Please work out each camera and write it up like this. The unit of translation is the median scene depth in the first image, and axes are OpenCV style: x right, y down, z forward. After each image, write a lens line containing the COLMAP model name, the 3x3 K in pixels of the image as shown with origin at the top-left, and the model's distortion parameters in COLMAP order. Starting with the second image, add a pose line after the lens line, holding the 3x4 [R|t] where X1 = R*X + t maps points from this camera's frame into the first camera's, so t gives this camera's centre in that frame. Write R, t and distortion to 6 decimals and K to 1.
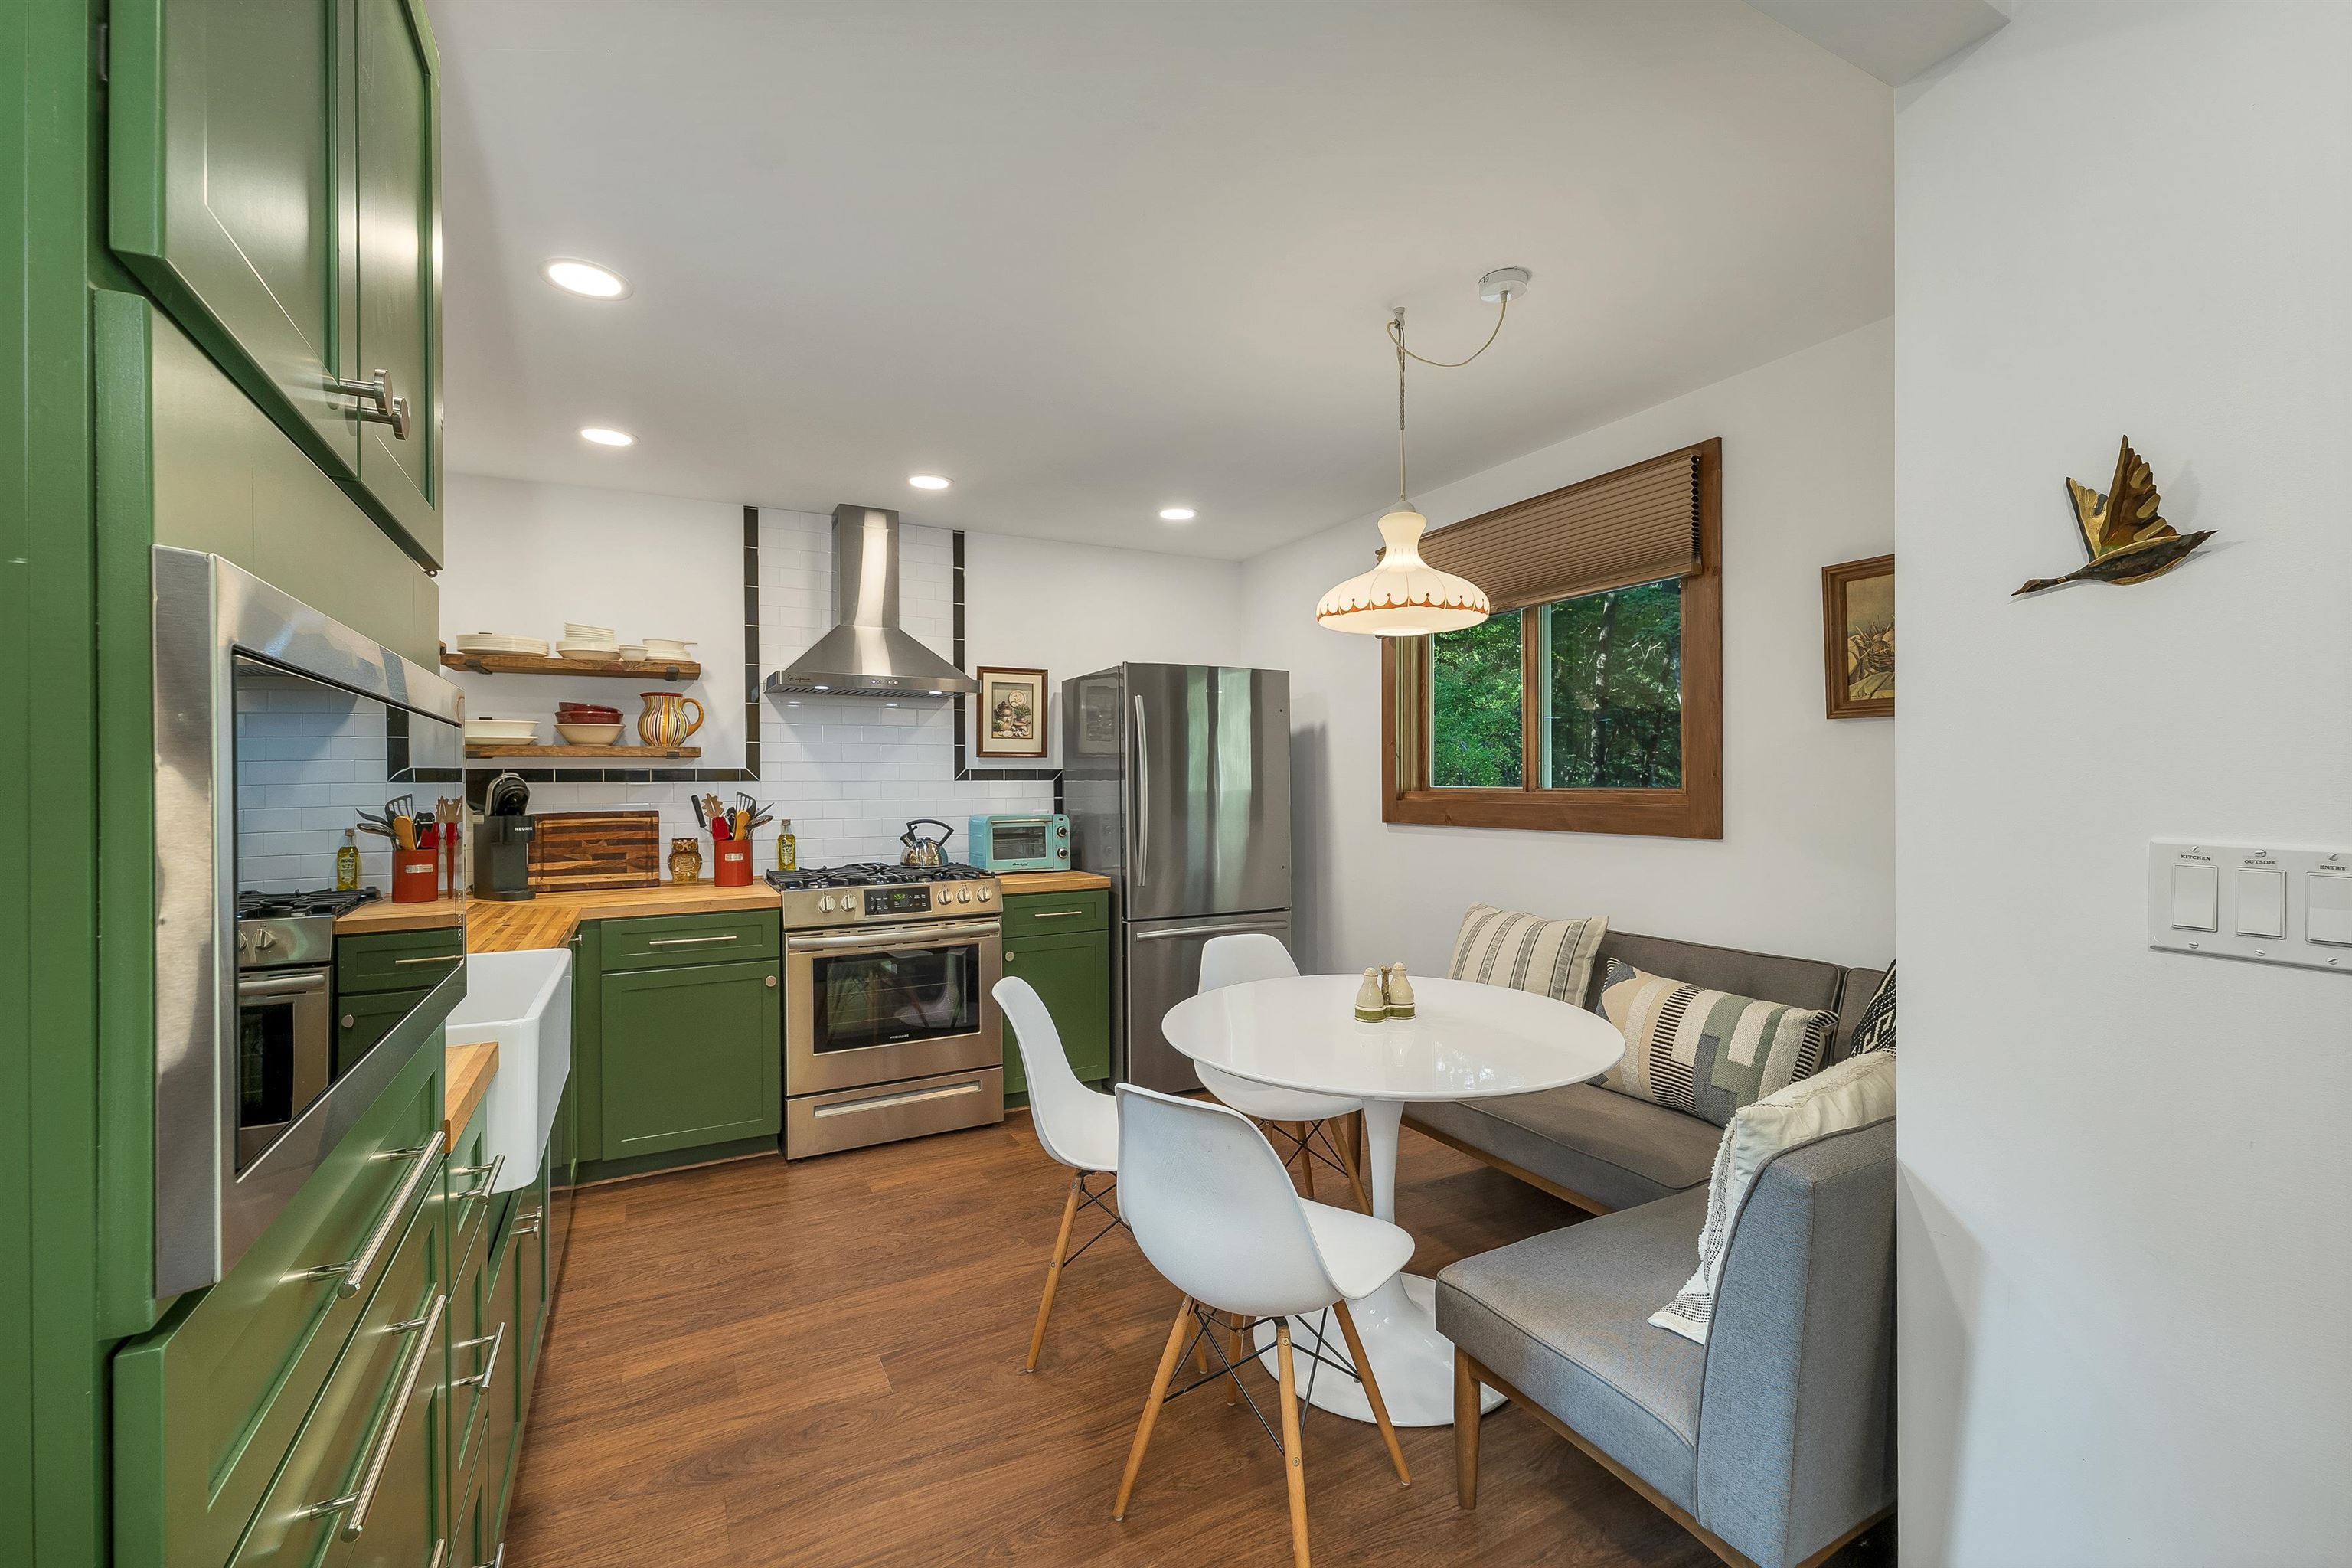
lens RADIAL K [[992.4, 0, 1176.0], [0, 992.4, 784.0], [0, 0, 1]] dist [-0.001441, 0.000106]
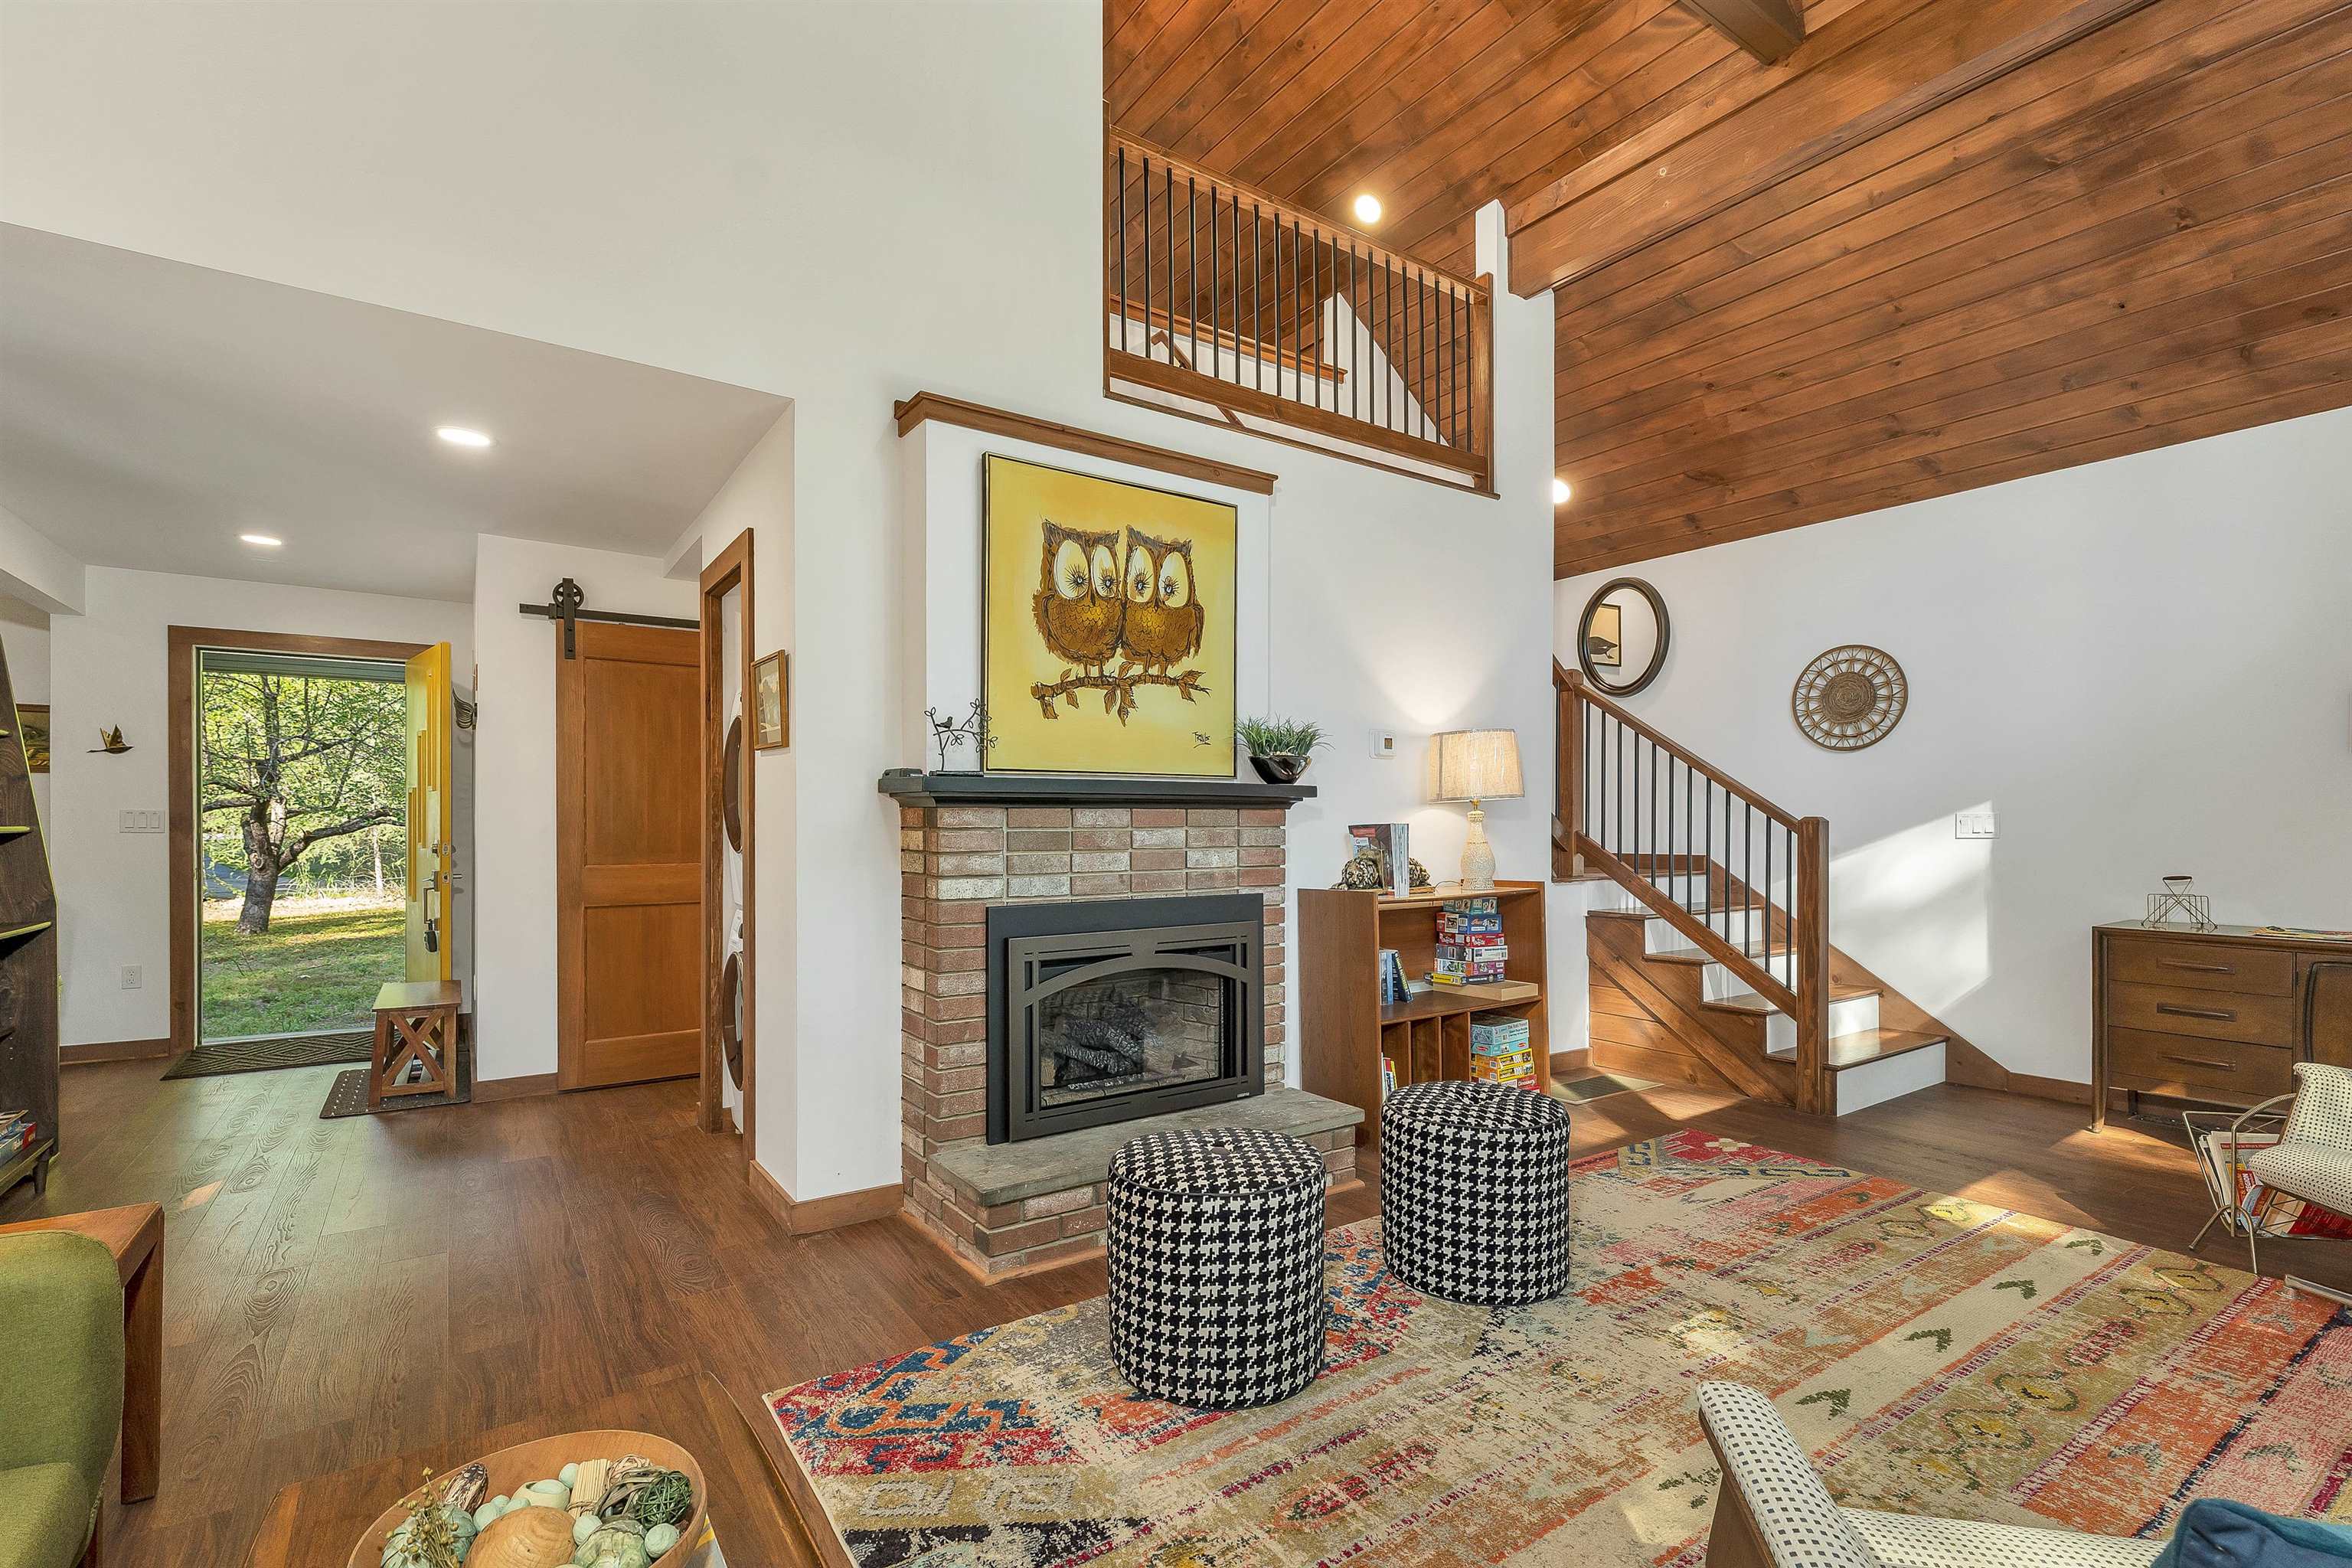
lens RADIAL K [[1058.1, 0, 1167.5], [0, 1058.1, 824.1], [0, 0, 1]] dist [-0.000444, 0.000318]
pose [[-0.103067, 0.006327, 0.994654, -2.031334], [-0.002688, 0.999974, -0.006640, 0.066015], [-0.994671, -0.003358, -0.103048, -1.542379]]
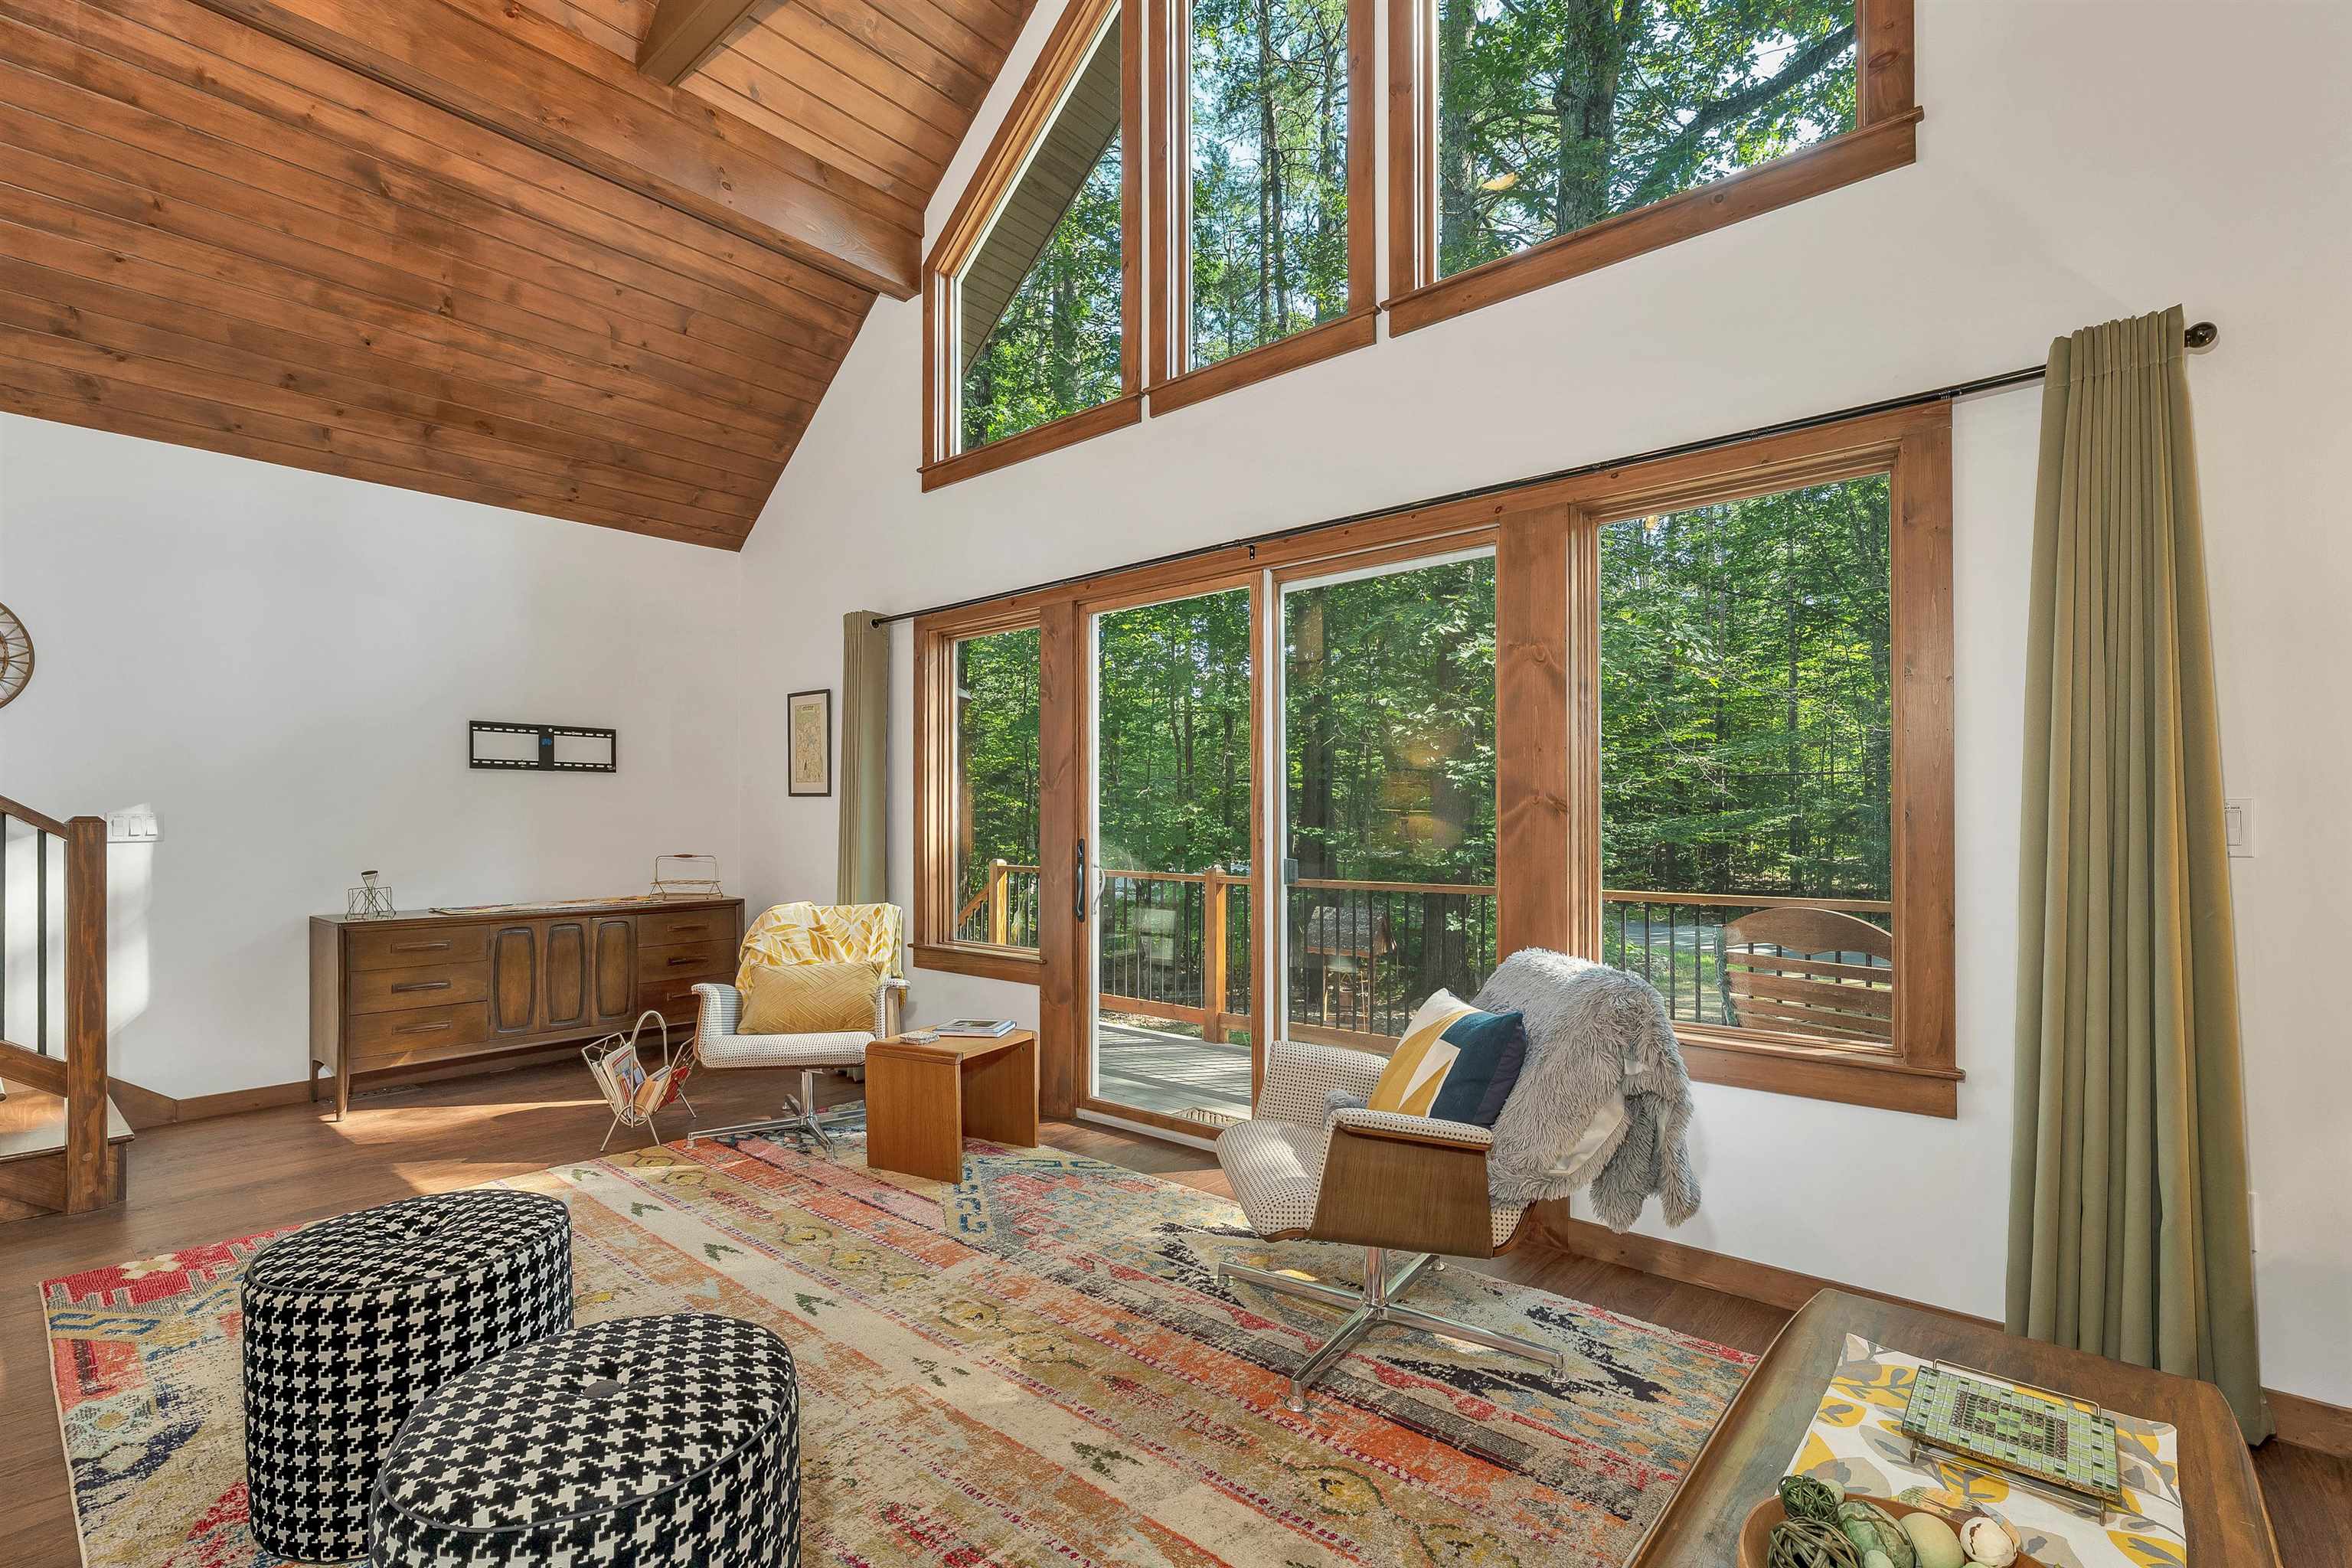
lens RADIAL K [[1058.1, 0, 1167.5], [0, 1058.1, 824.1], [0, 0, 1]] dist [-0.000444, 0.000318]
pose [[-0.933289, 0.011283, -0.358950, -1.131143], [0.010360, 0.999936, 0.004494, 0.055040], [0.358978, 0.000475, -0.933346, -1.041473]]
